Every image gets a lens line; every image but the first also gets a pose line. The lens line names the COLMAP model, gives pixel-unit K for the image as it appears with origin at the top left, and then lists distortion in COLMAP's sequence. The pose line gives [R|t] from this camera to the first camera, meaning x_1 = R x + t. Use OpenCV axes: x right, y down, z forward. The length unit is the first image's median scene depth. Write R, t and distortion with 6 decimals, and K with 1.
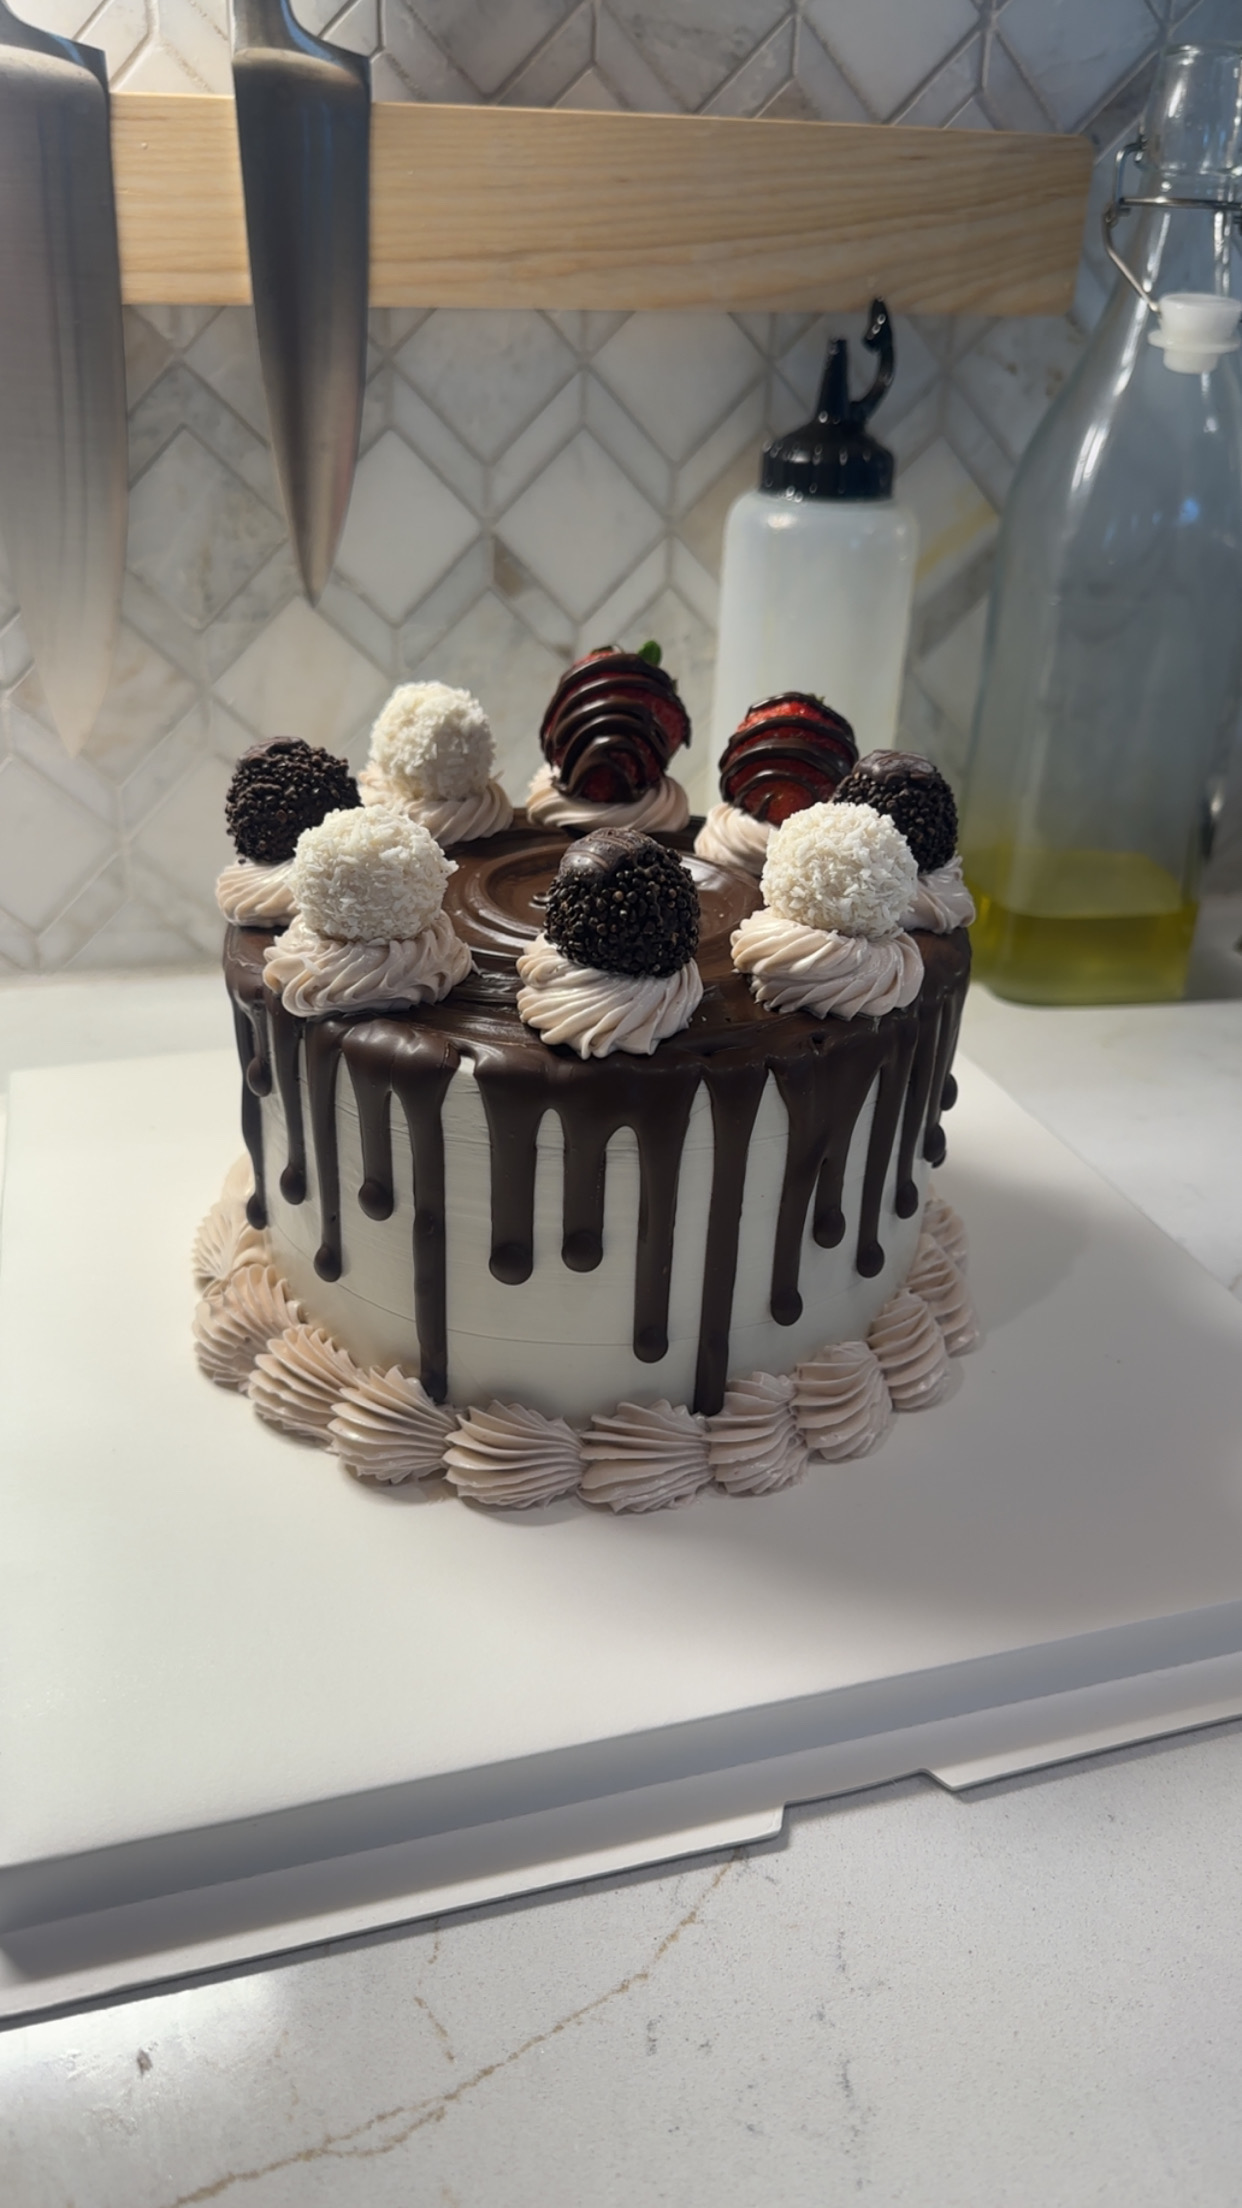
lens RADIAL K [[1700.3, 0, 622.3], [0, 1700.3, 1154.6], [0, 0, 1]] dist [0.005461, -0.053483]
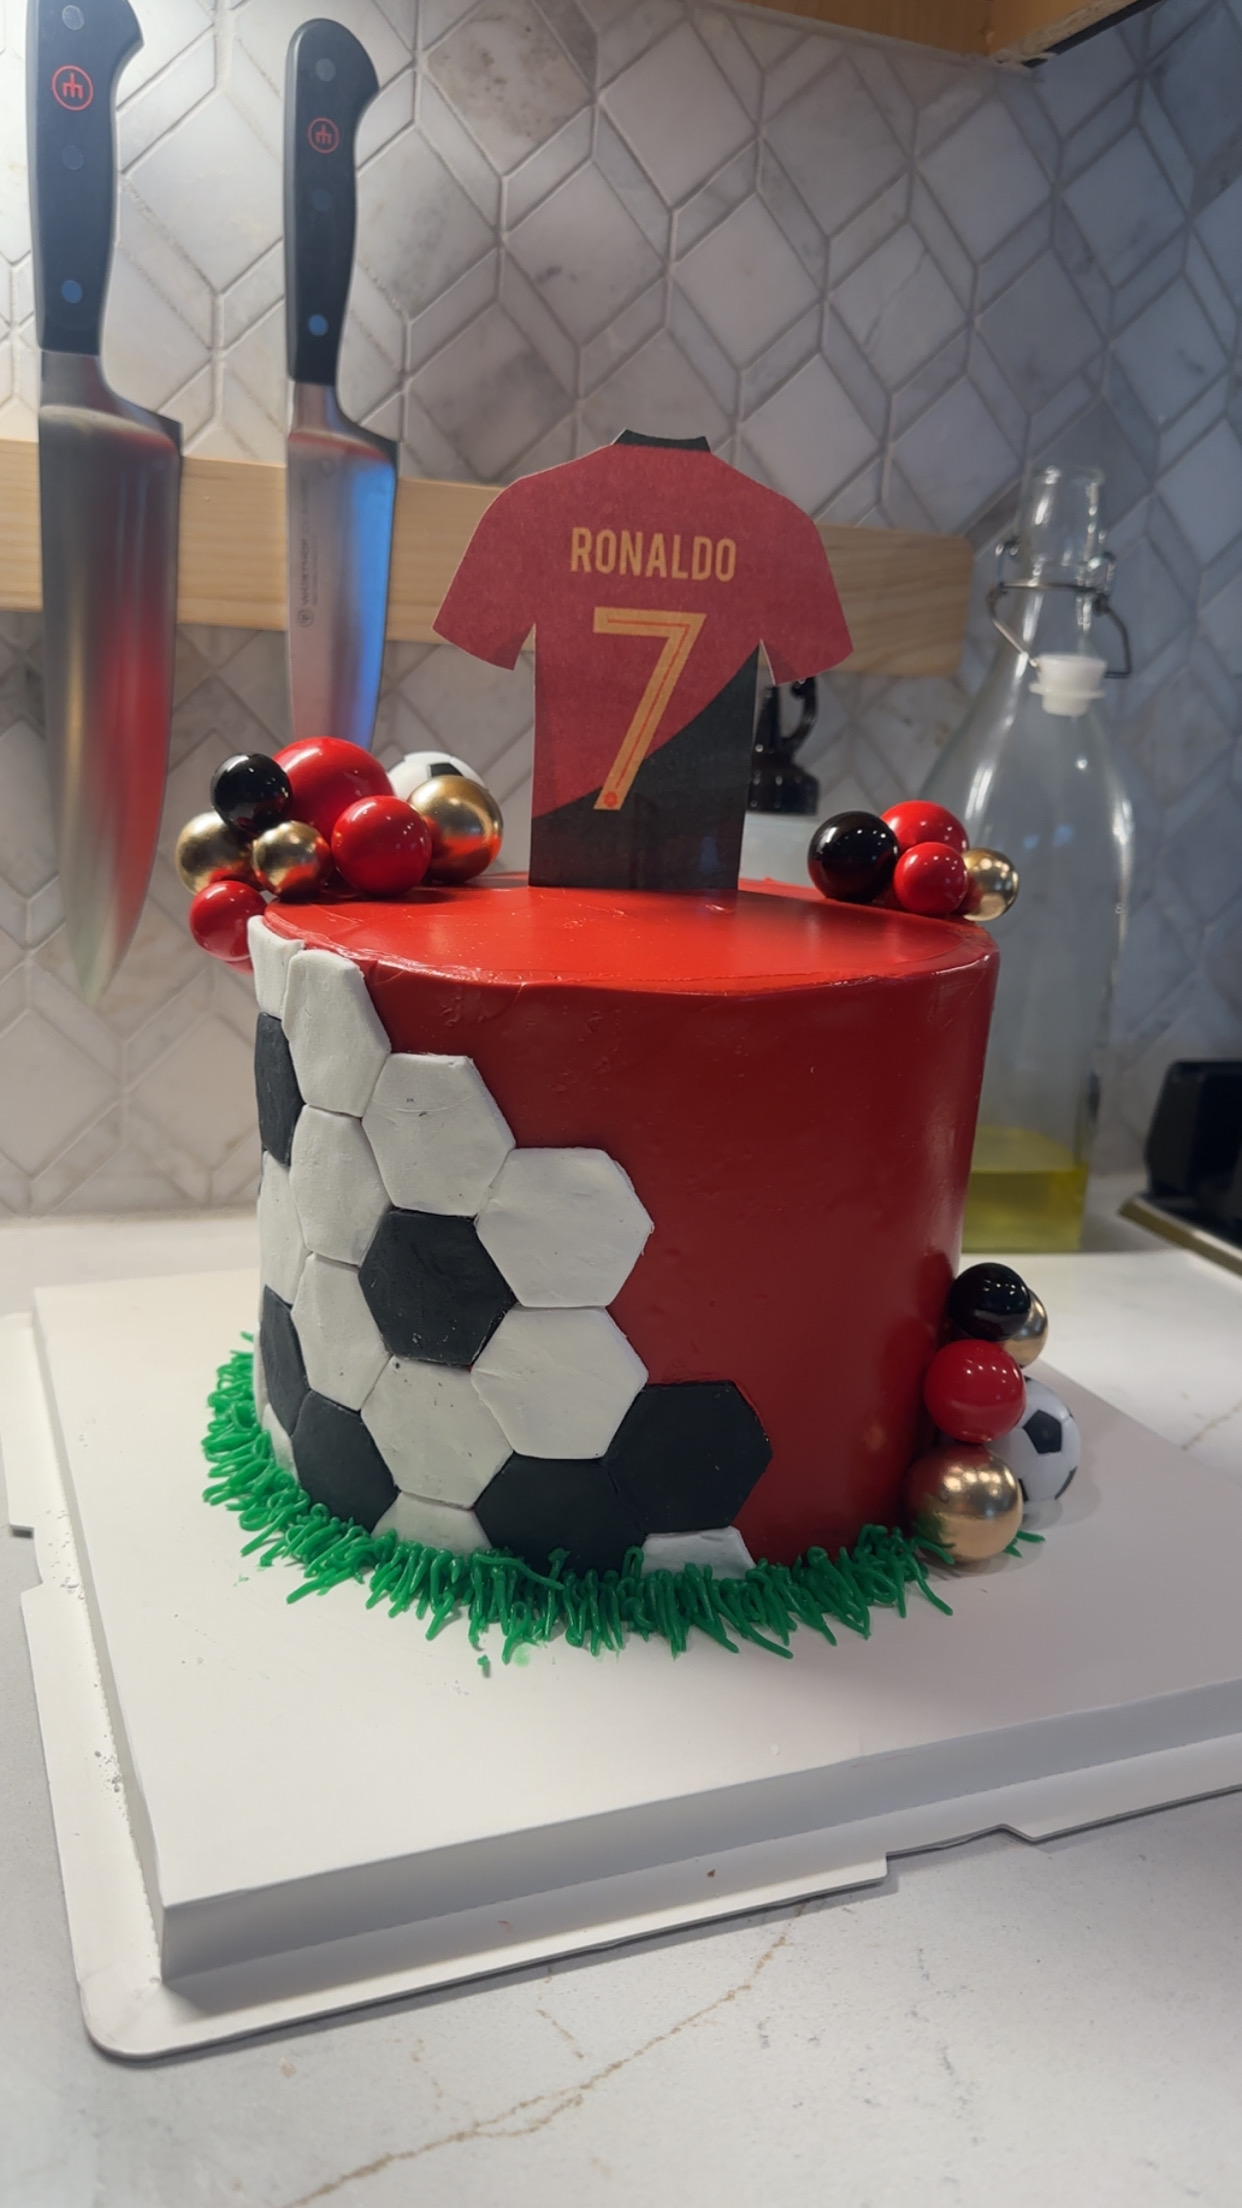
lens RADIAL K [[1700.3, 0, 622.3], [0, 1700.3, 1154.6], [0, 0, 1]] dist [0.005461, -0.053483]
pose [[0.995230, 0.012265, 0.096782, -0.094306], [0.009775, 0.974536, -0.224018, 0.113745], [-0.097066, 0.223896, 0.969767, -0.078827]]
